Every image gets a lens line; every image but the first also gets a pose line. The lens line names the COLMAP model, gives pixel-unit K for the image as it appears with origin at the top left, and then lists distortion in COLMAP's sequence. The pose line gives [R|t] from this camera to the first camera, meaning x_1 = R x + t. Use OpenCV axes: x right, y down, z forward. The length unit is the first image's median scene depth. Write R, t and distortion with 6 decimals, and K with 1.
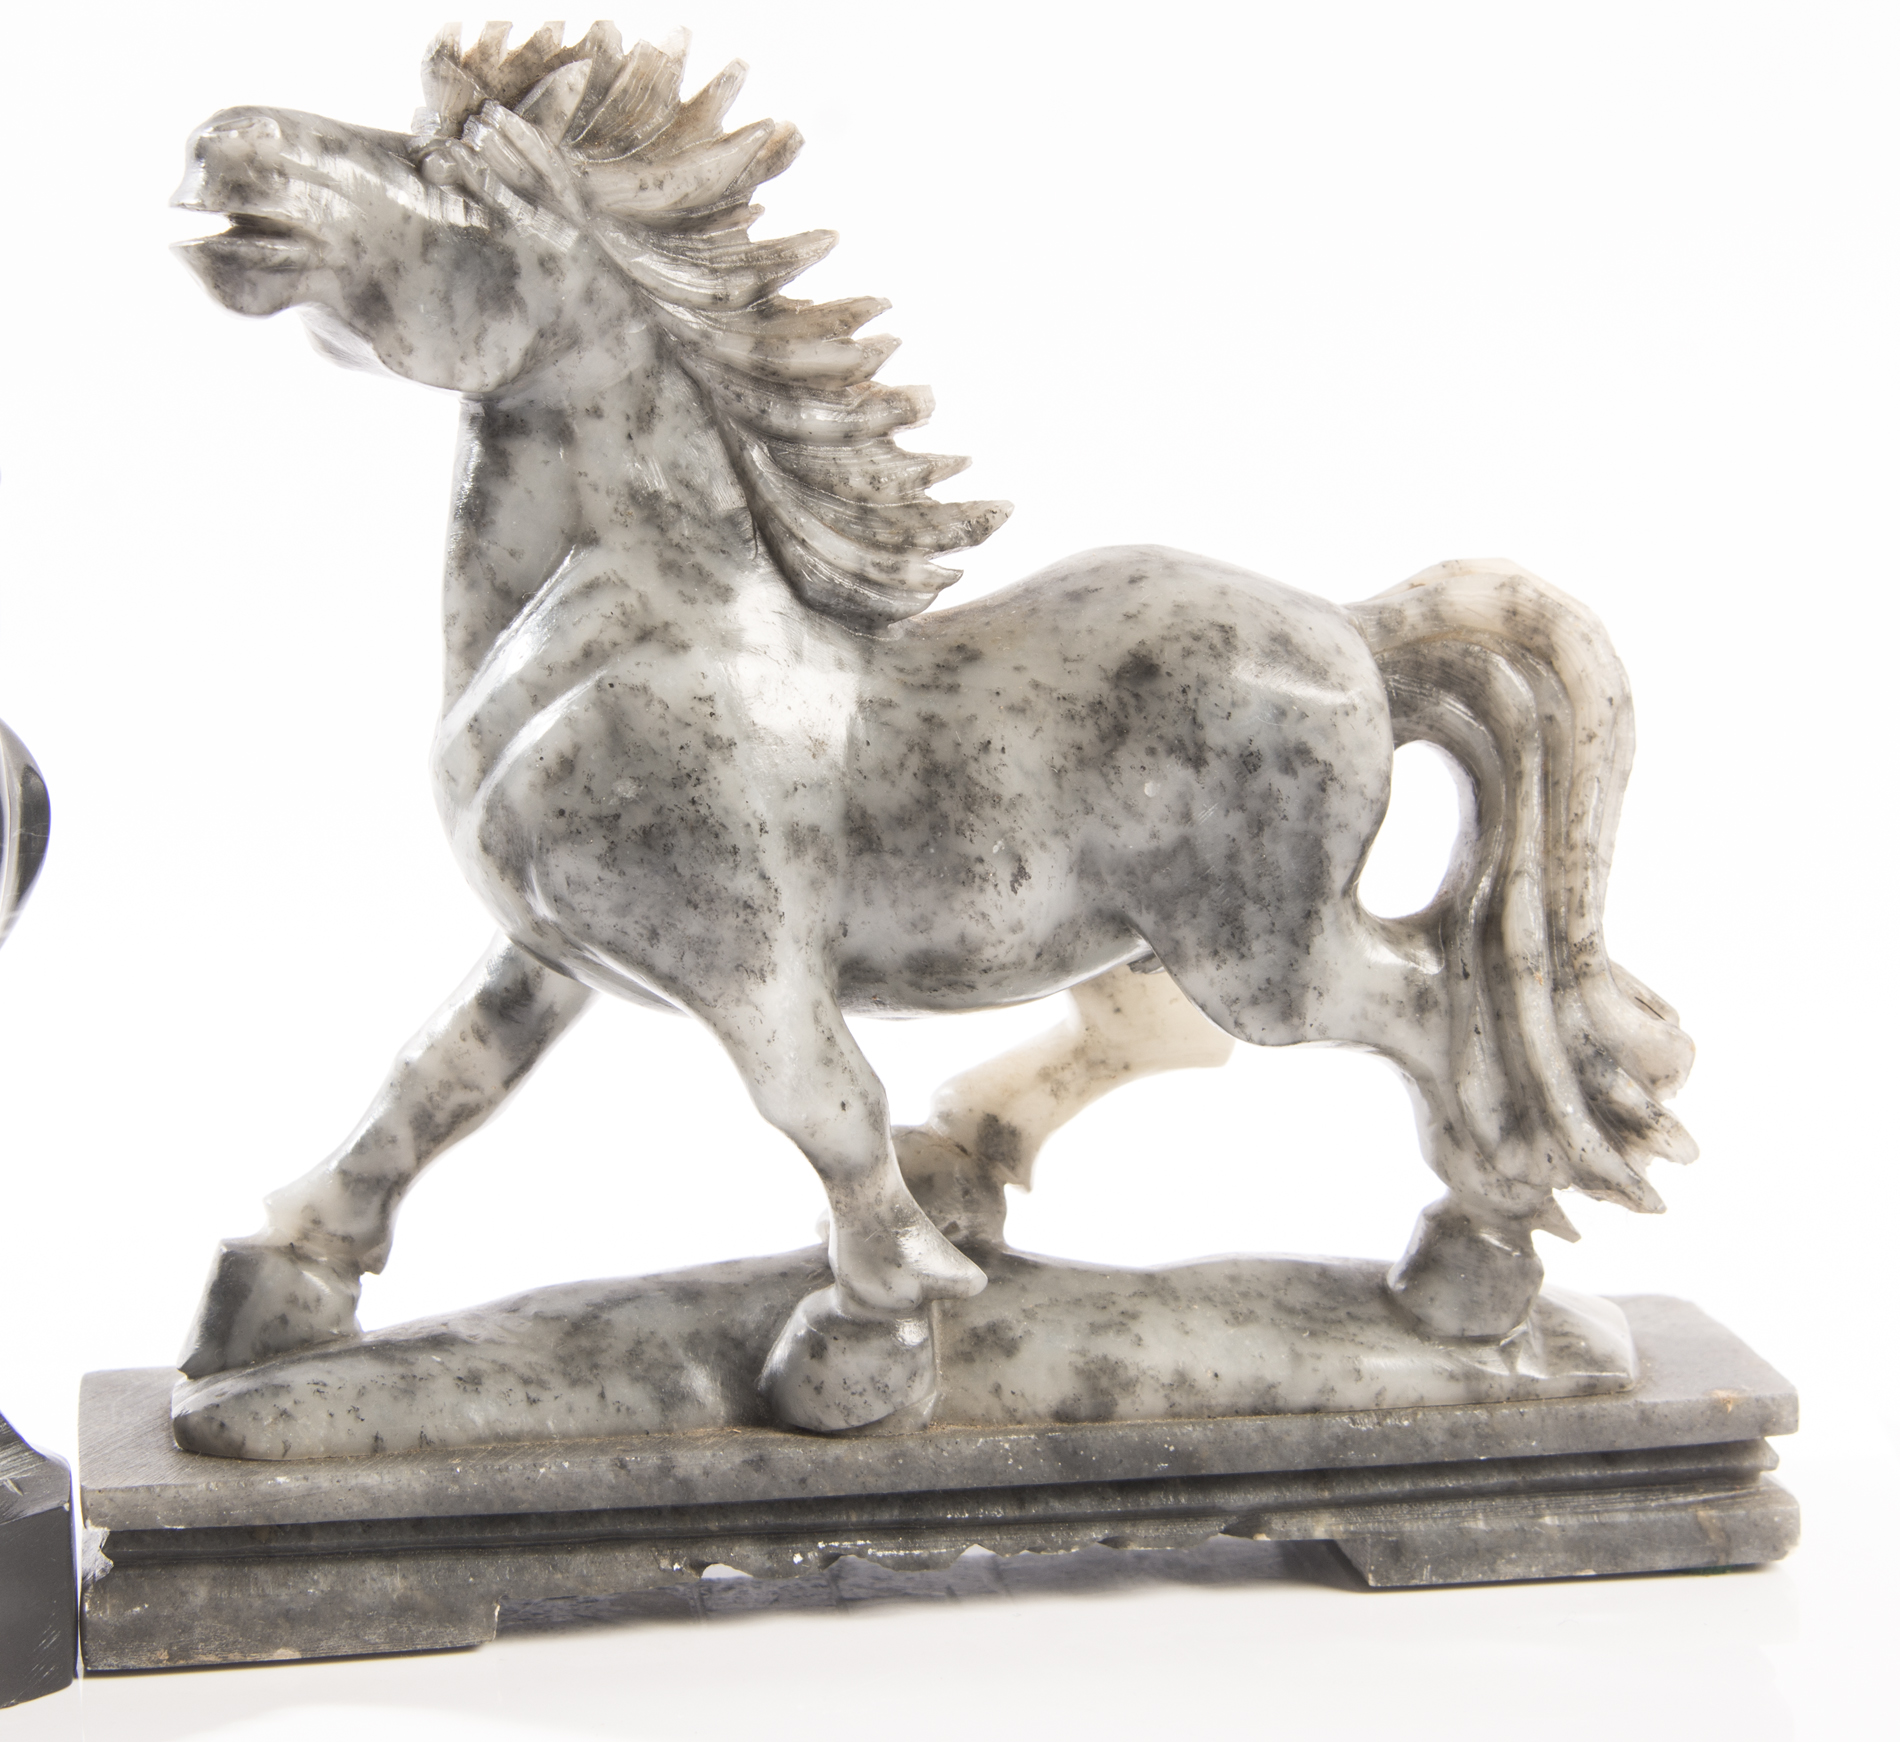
lens RADIAL K [[4699.7, 0, 950.0], [0, 4699.7, 871.0], [0, 0, 1]] dist [0.068734, -0.347553]
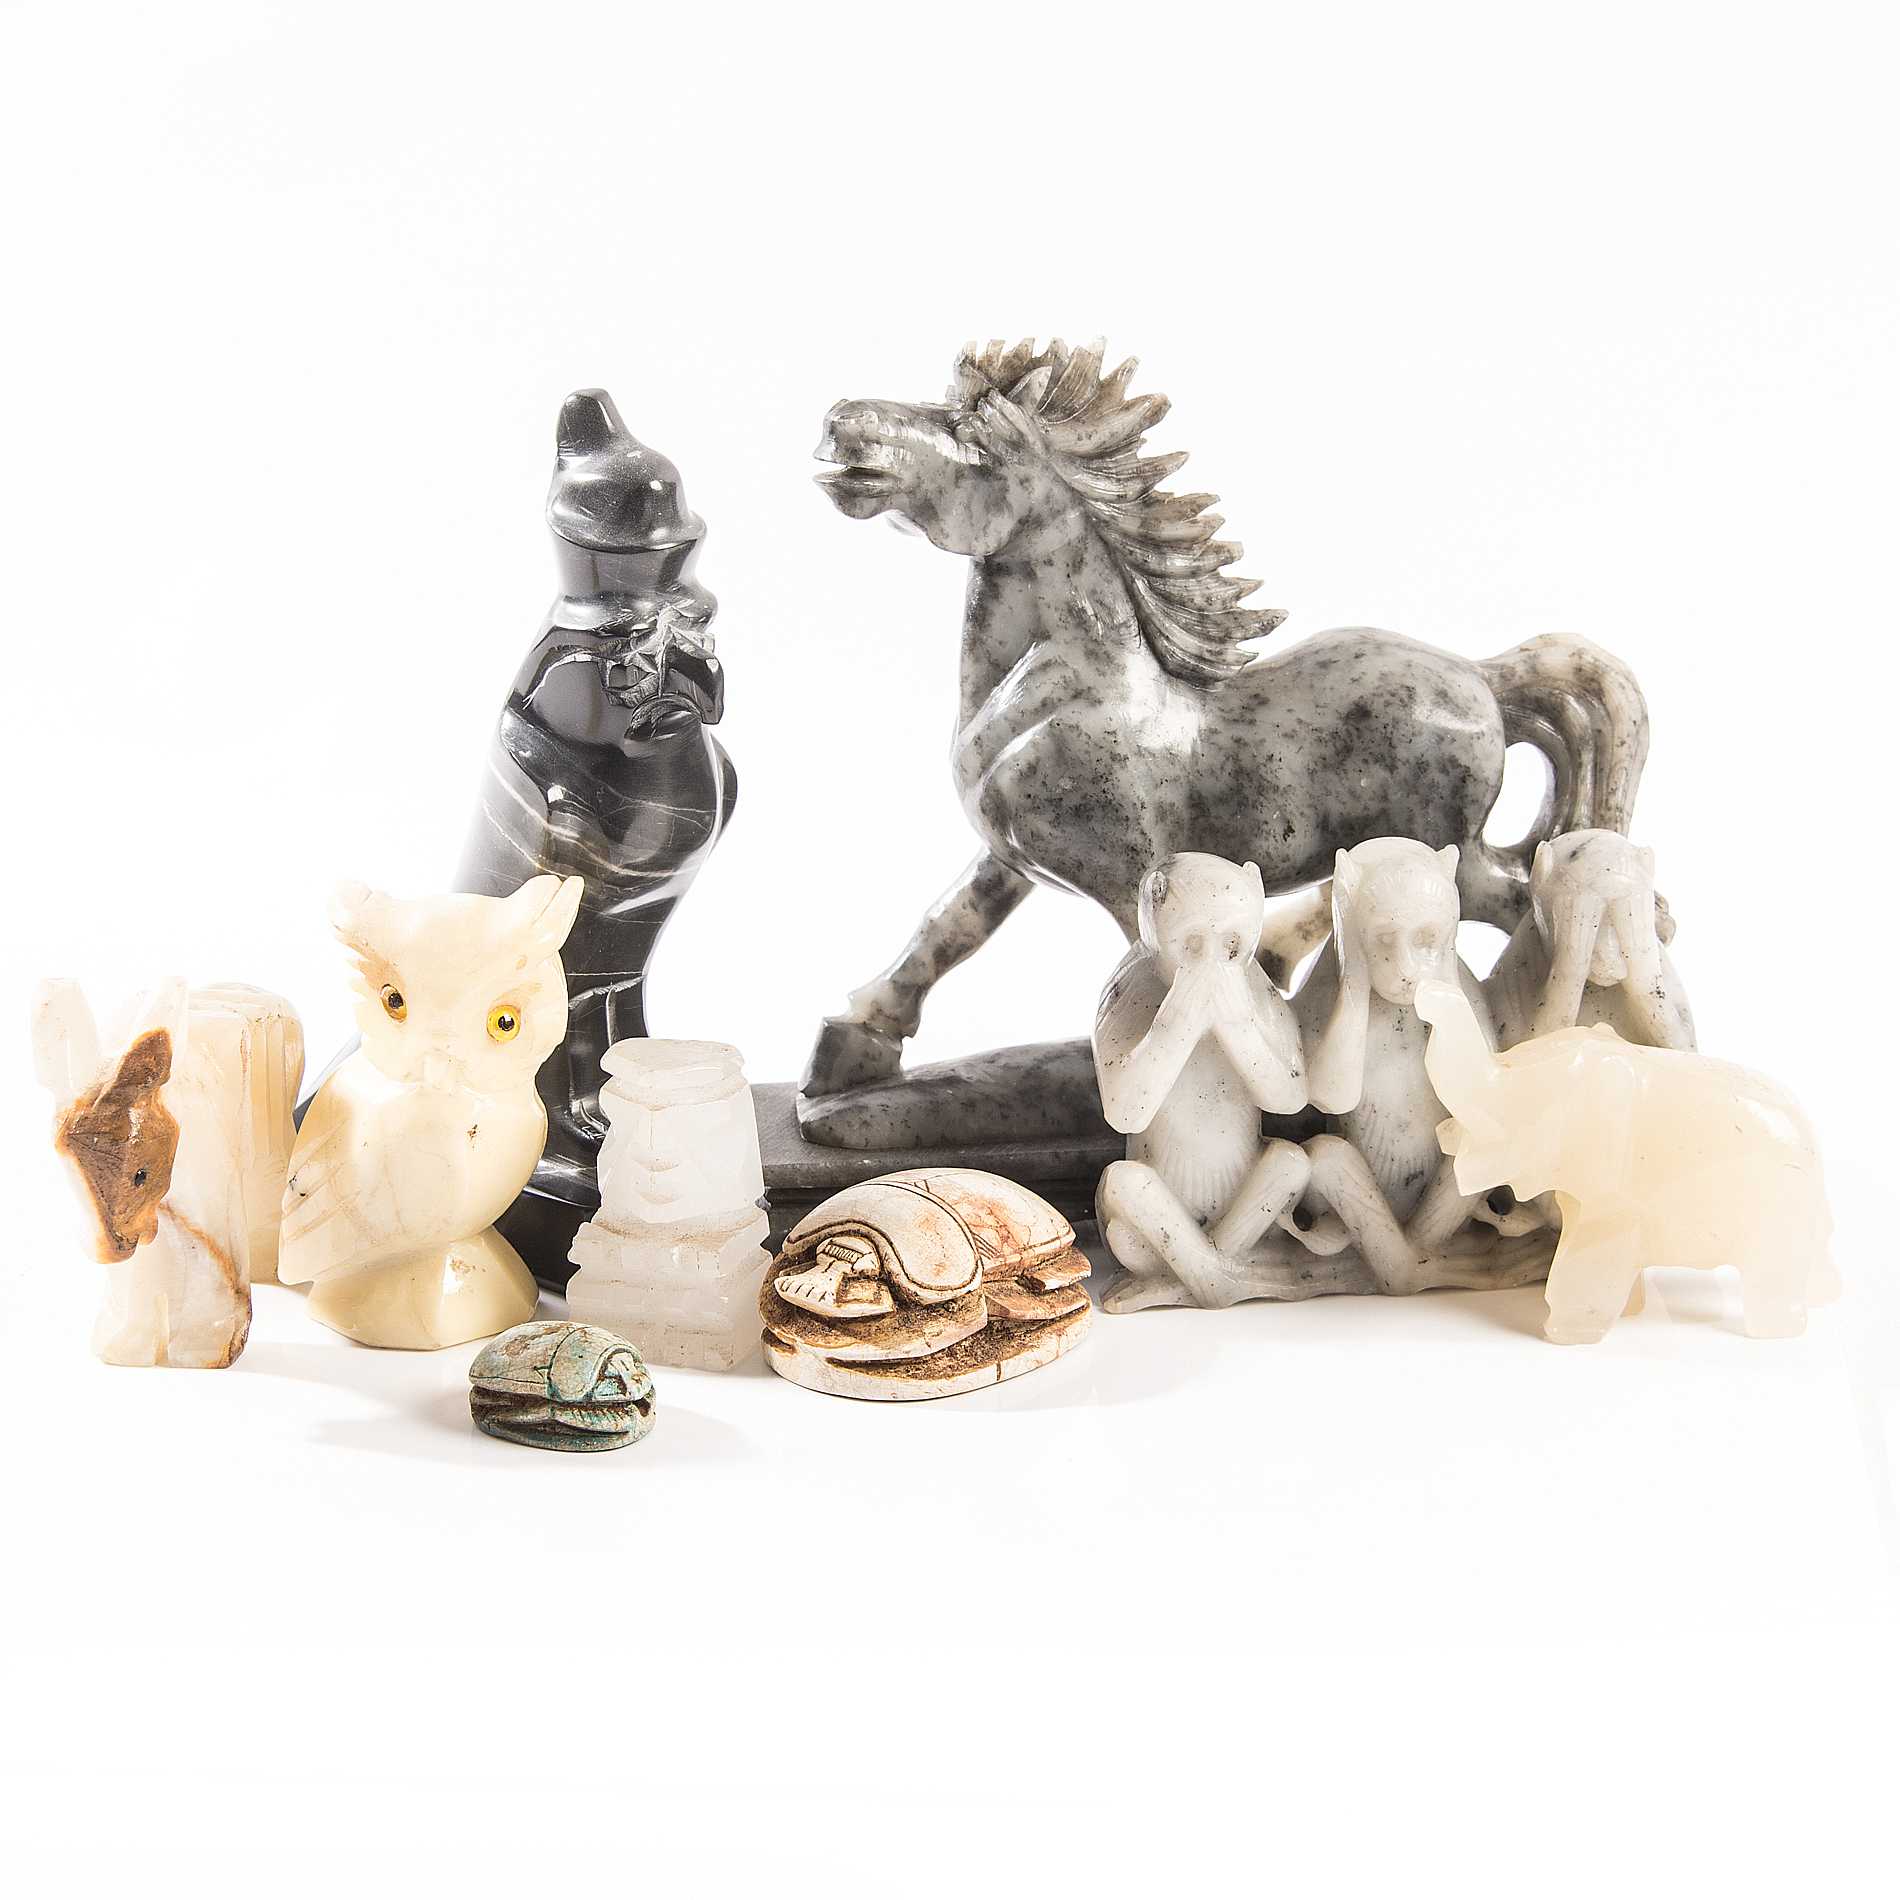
lens RADIAL K [[4918.0, 0, 950.0], [0, 4918.0, 950.0], [0, 0, 1]] dist [0.022261, -0.077719]
pose [[0.999113, 0.015803, -0.039020, -0.038669], [-0.009381, 0.987140, 0.159580, -0.245014], [0.041040, -0.159073, 0.986414, -0.814479]]
